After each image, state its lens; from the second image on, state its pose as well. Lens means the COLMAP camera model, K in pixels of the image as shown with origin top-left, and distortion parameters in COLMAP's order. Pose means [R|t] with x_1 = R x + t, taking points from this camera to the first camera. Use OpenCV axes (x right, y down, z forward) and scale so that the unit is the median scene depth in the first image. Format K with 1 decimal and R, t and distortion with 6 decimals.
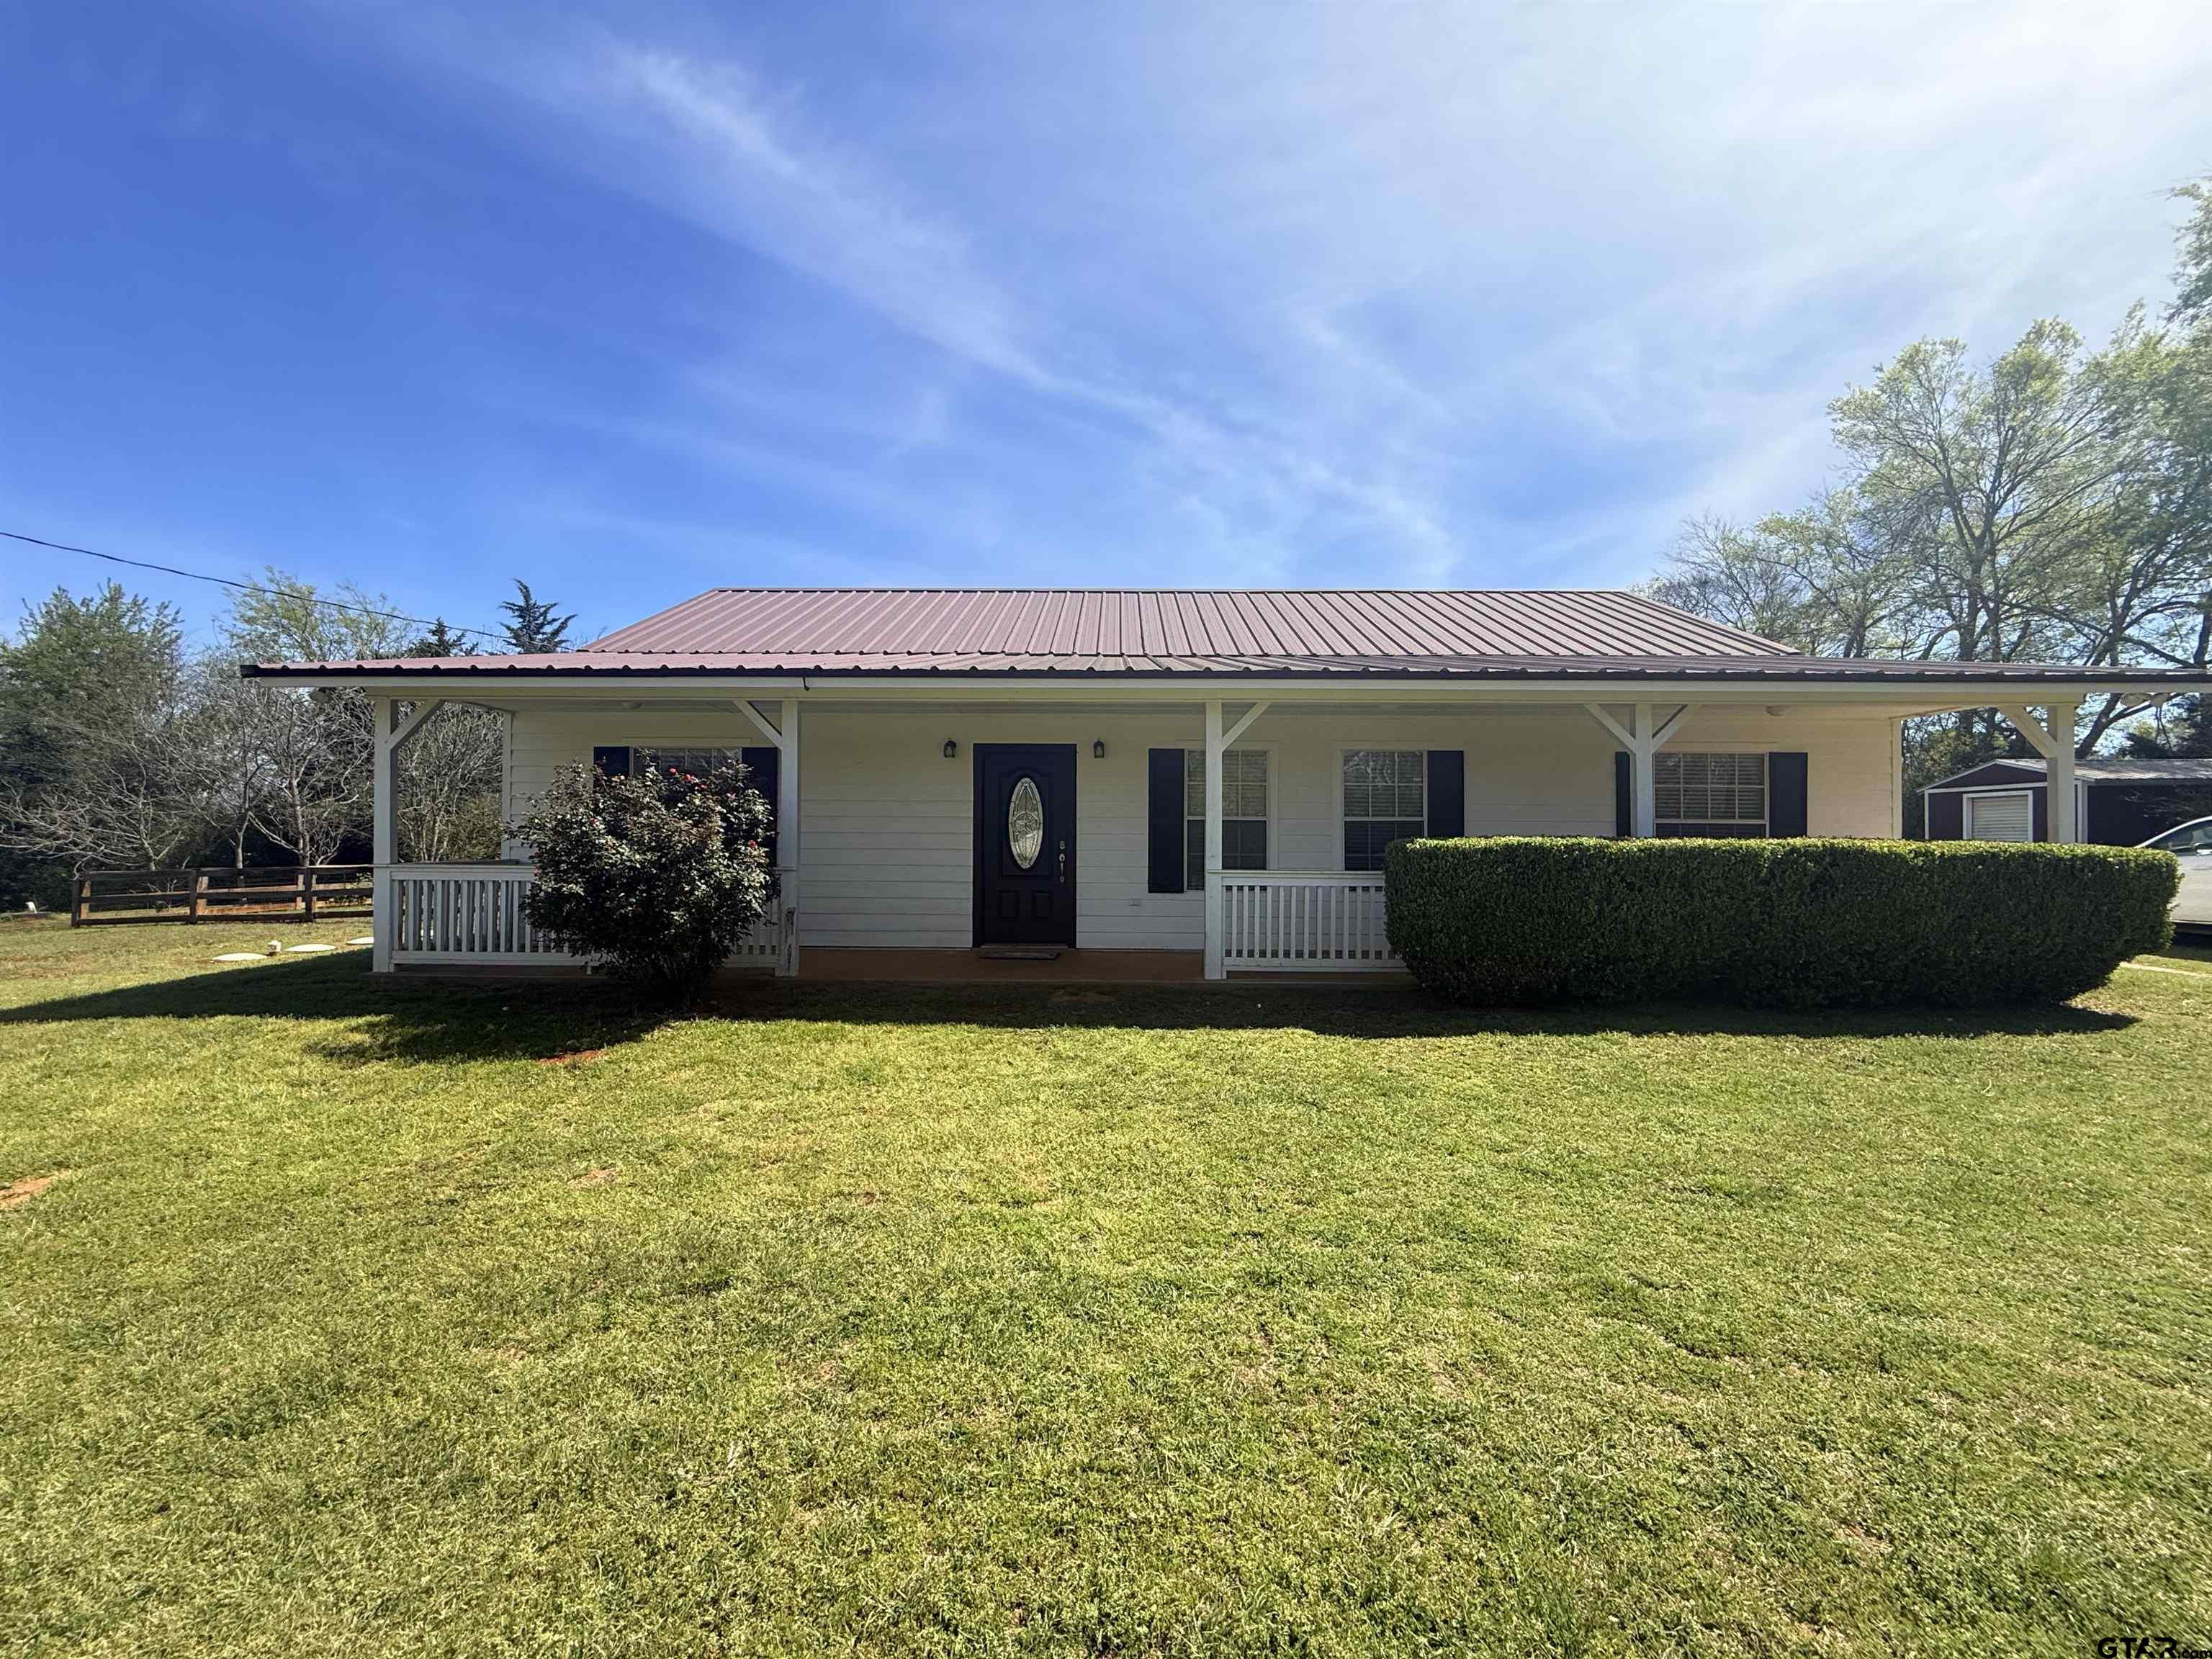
lens RADIAL K [[866.1, 0, 1092.8], [0, 866.1, 864.4], [0, 0, 1]] dist [0.000981, 0.000218]
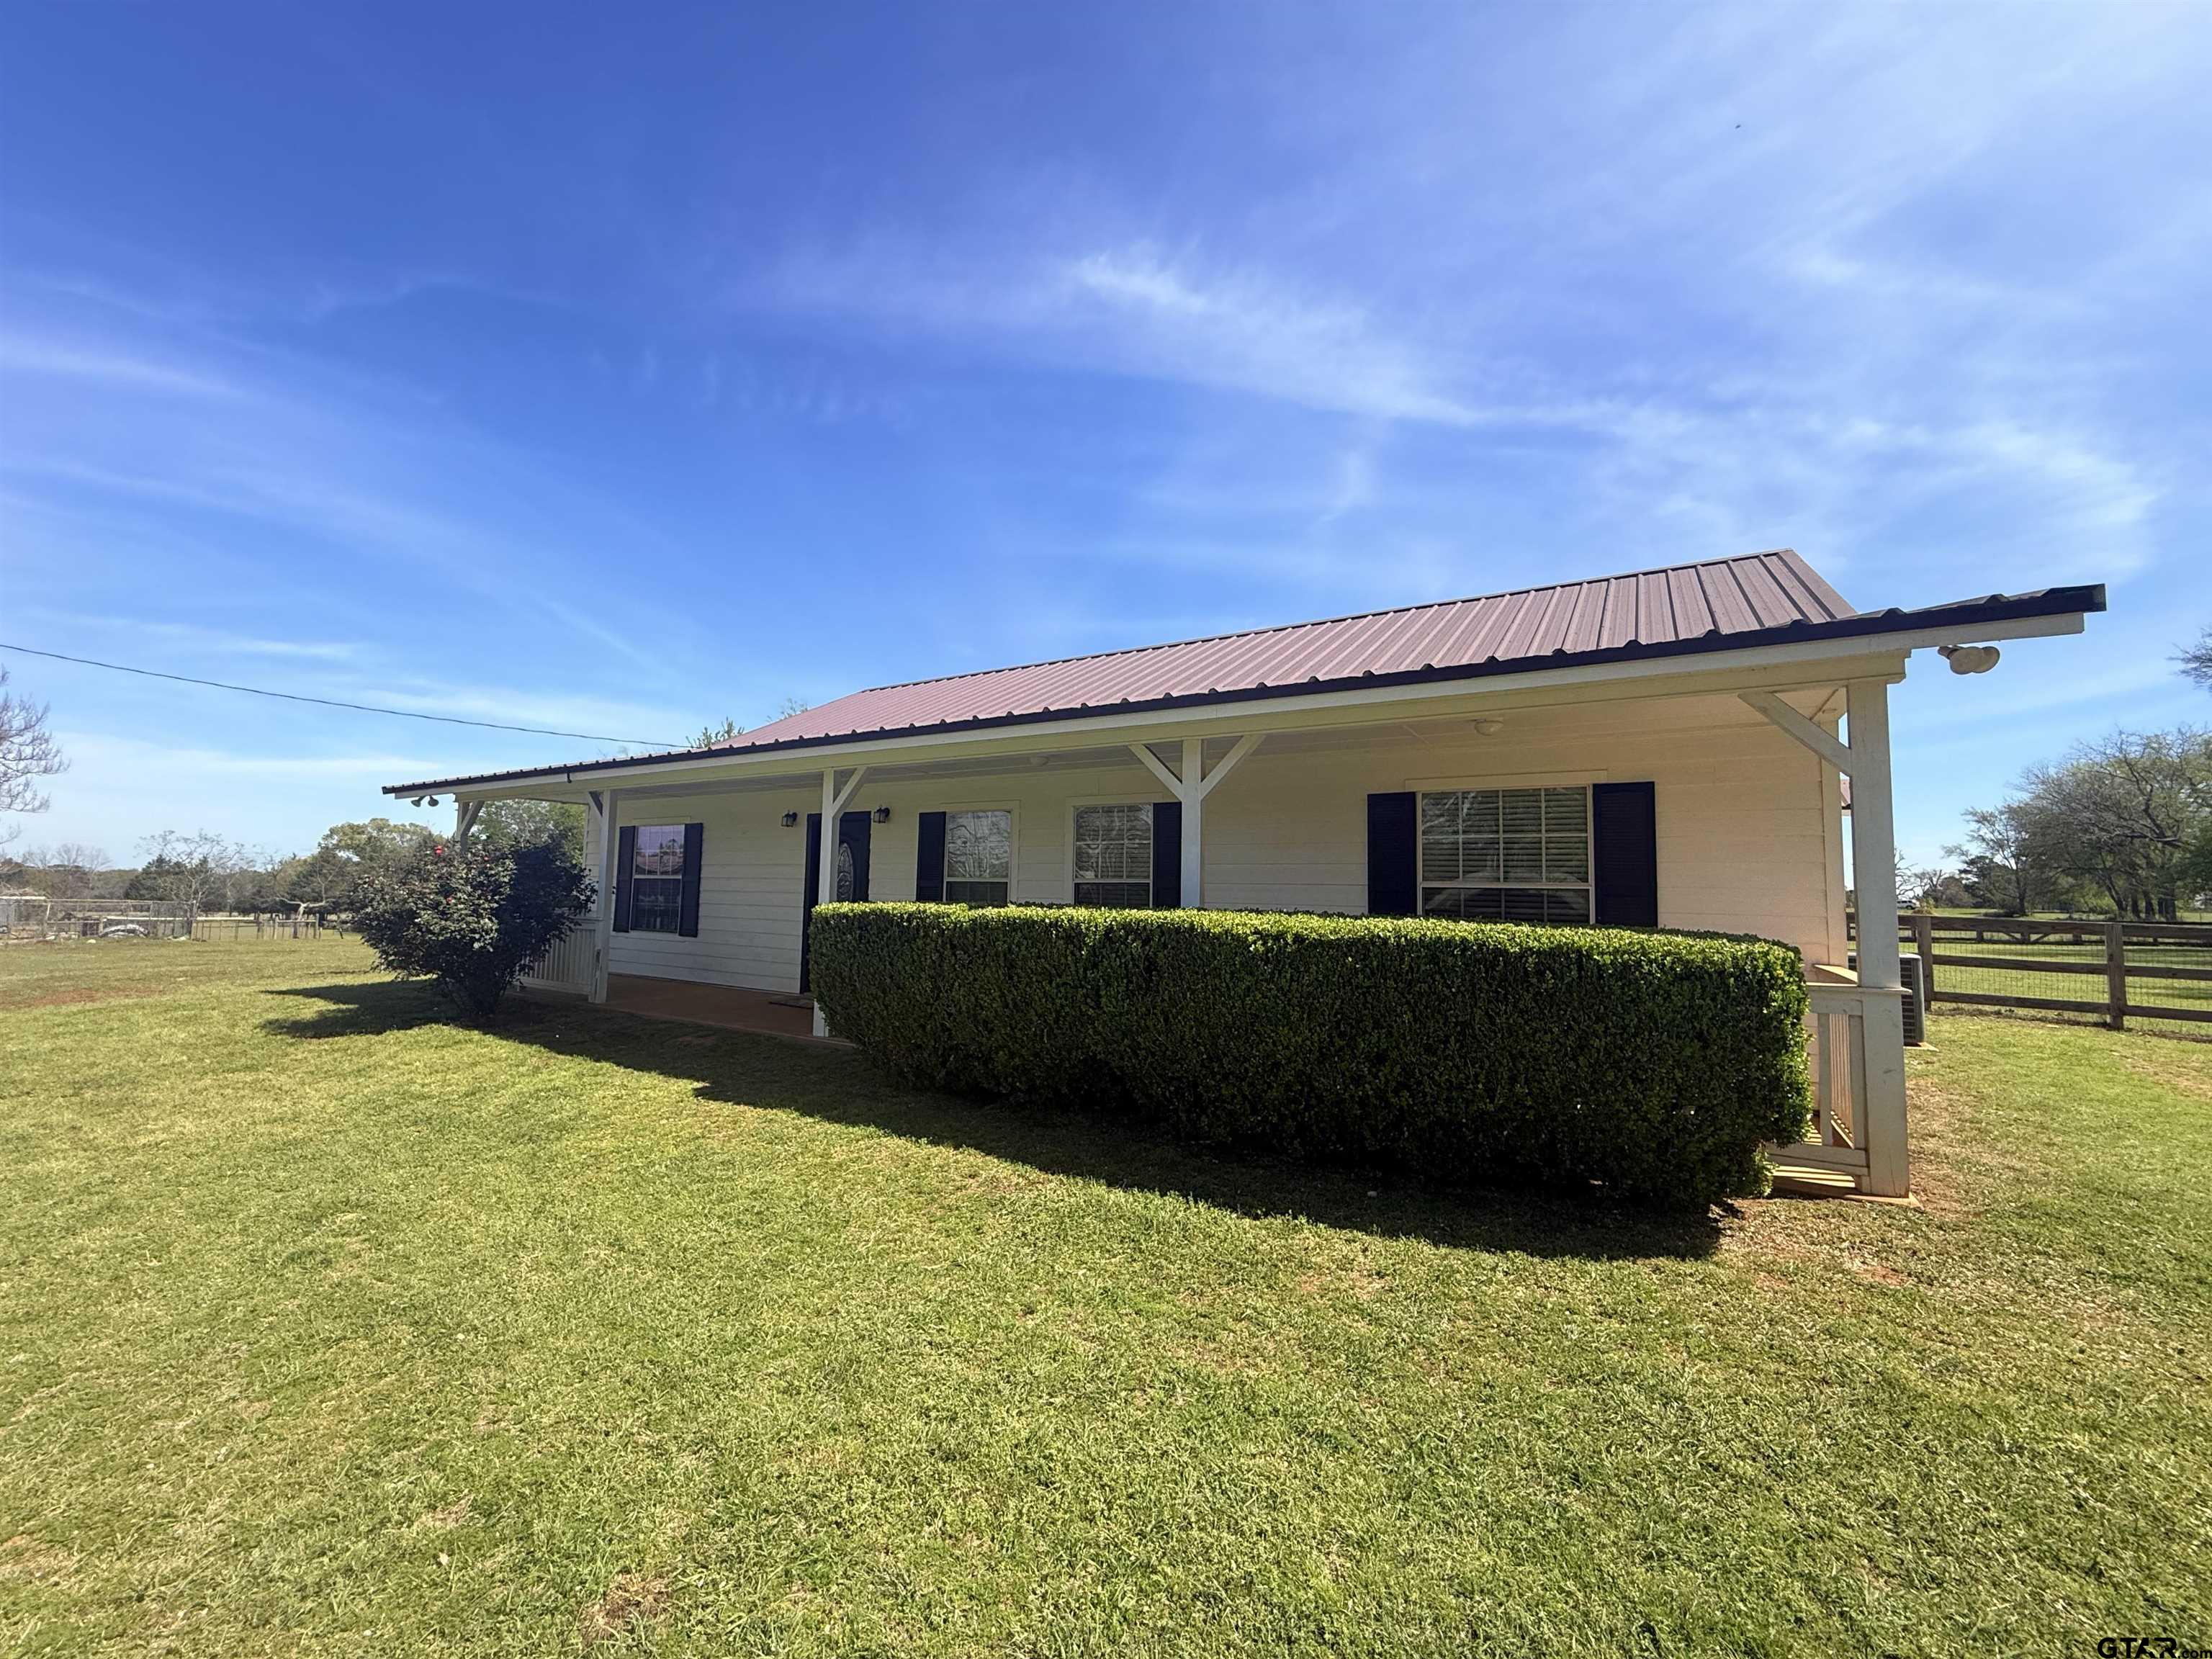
lens RADIAL K [[869.0, 0, 1106.0], [0, 869.0, 829.5], [0, 0, 1]] dist [0.000973, 0.000055]
pose [[0.857894, -0.028214, -0.513051, 0.787287], [-0.025879, 0.994852, -0.097983, -0.016747], [0.513174, 0.097336, 0.852747, 0.219761]]
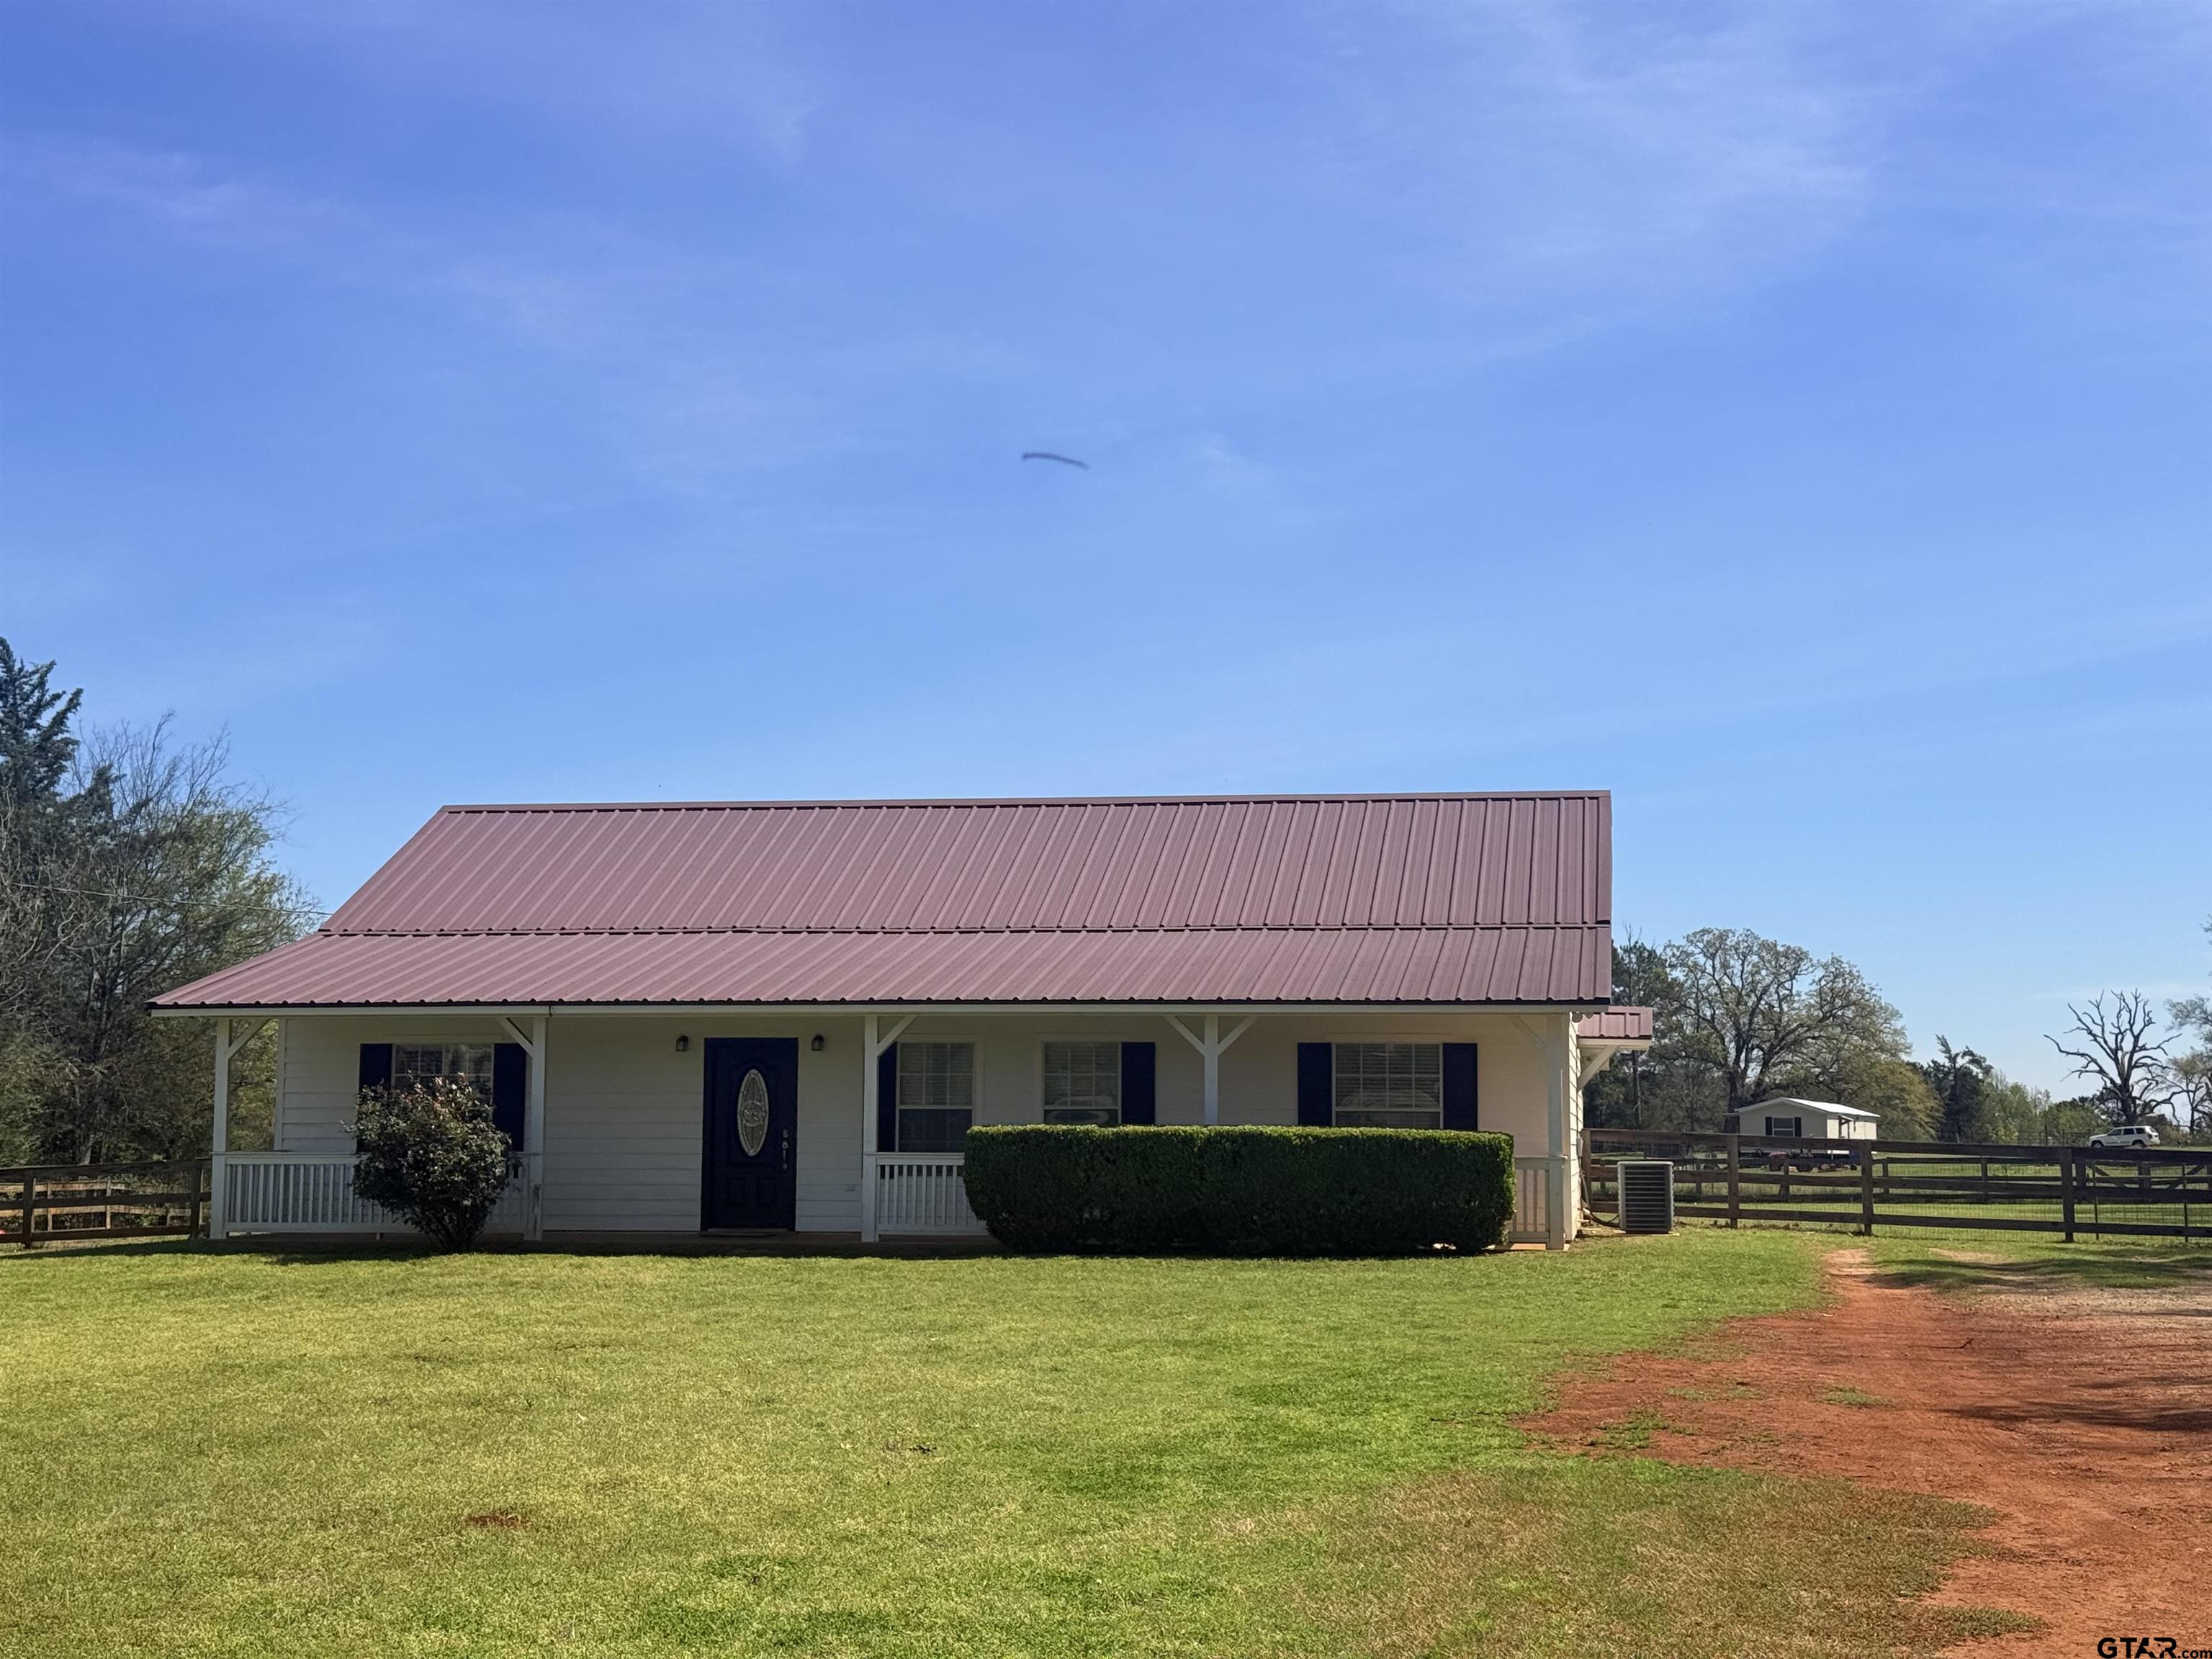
lens RADIAL K [[3084.3, 0, 1106.0], [0, 3084.3, 829.5], [0, 0, 1]] dist [0.187295, 0.021497]
pose [[0.989506, -0.014956, -0.143717, 0.901159], [-0.003160, 0.992151, -0.125007, 0.081150], [0.144459, 0.124150, 0.981692, -2.699350]]
